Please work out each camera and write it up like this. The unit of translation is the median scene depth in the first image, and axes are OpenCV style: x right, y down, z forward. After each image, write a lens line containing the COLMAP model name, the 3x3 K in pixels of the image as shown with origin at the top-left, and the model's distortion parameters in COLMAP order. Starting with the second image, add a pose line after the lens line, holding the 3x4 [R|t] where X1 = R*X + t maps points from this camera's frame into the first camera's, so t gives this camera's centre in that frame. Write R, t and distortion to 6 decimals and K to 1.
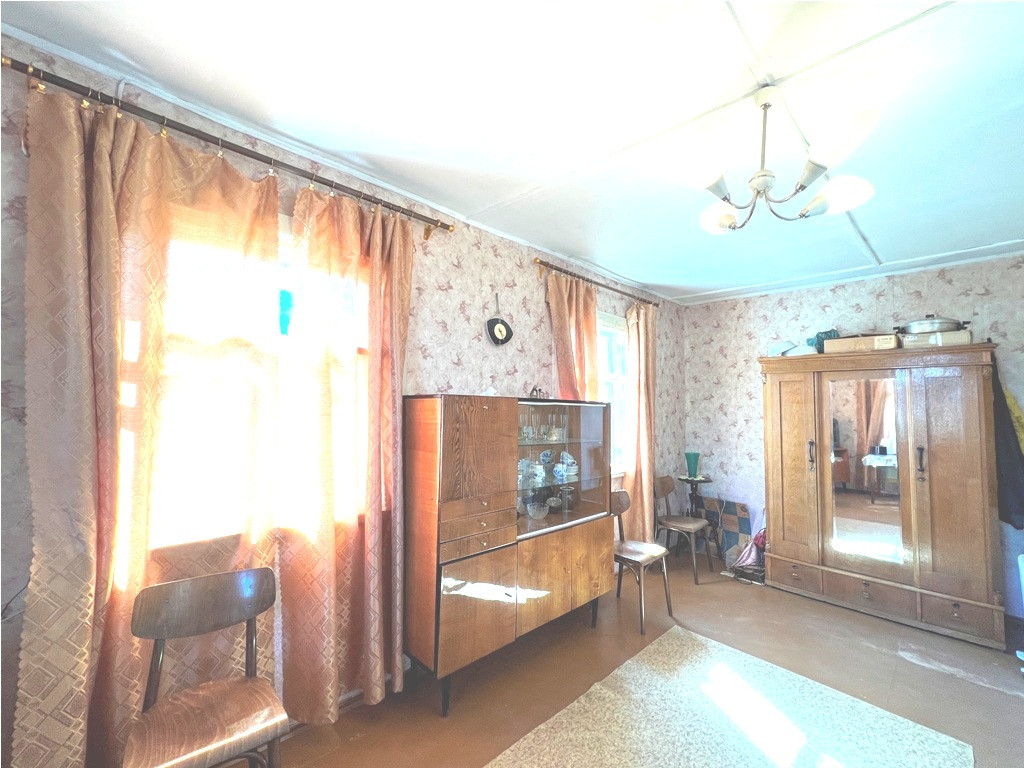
lens RADIAL K [[429.1, 0, 511.9], [0, 429.1, 380.8], [0, 0, 1]] dist [-0.000818, 0.000677]
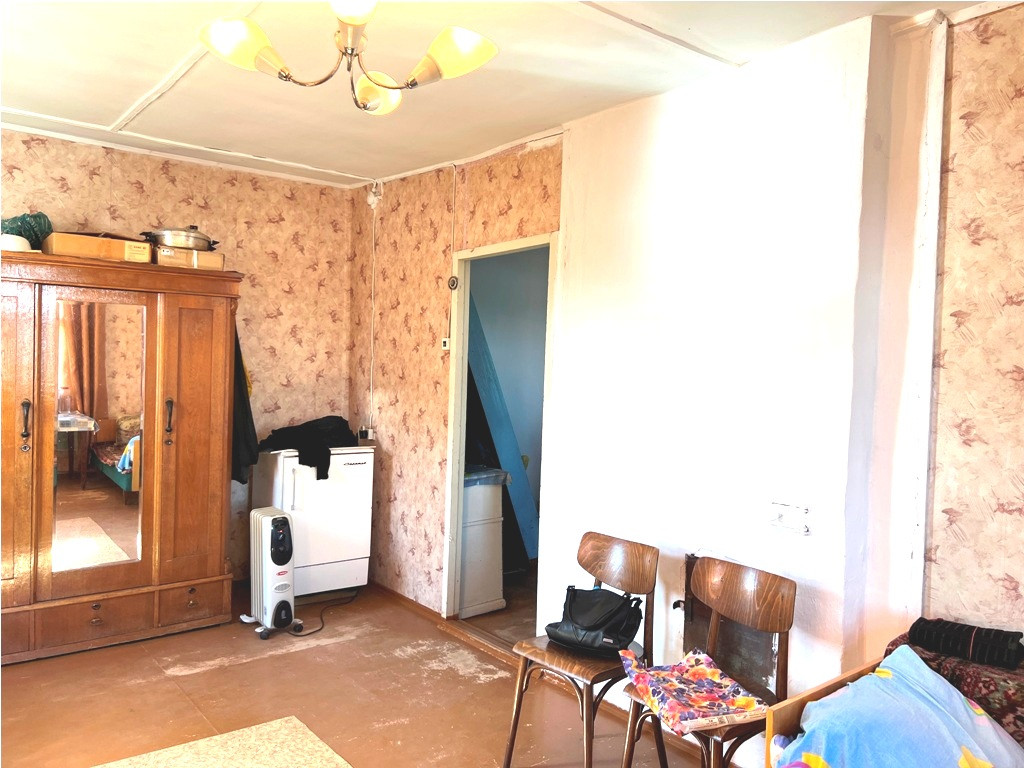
lens RADIAL K [[772.8, 0, 510.5], [0, 772.8, 381.5], [0, 0, 1]] dist [0.045750, -0.025927]
pose [[0.098387, -0.037645, 0.994436, -0.337478], [-0.086379, 0.995190, 0.046219, 0.007519], [-0.991392, -0.090445, 0.094662, 0.277147]]
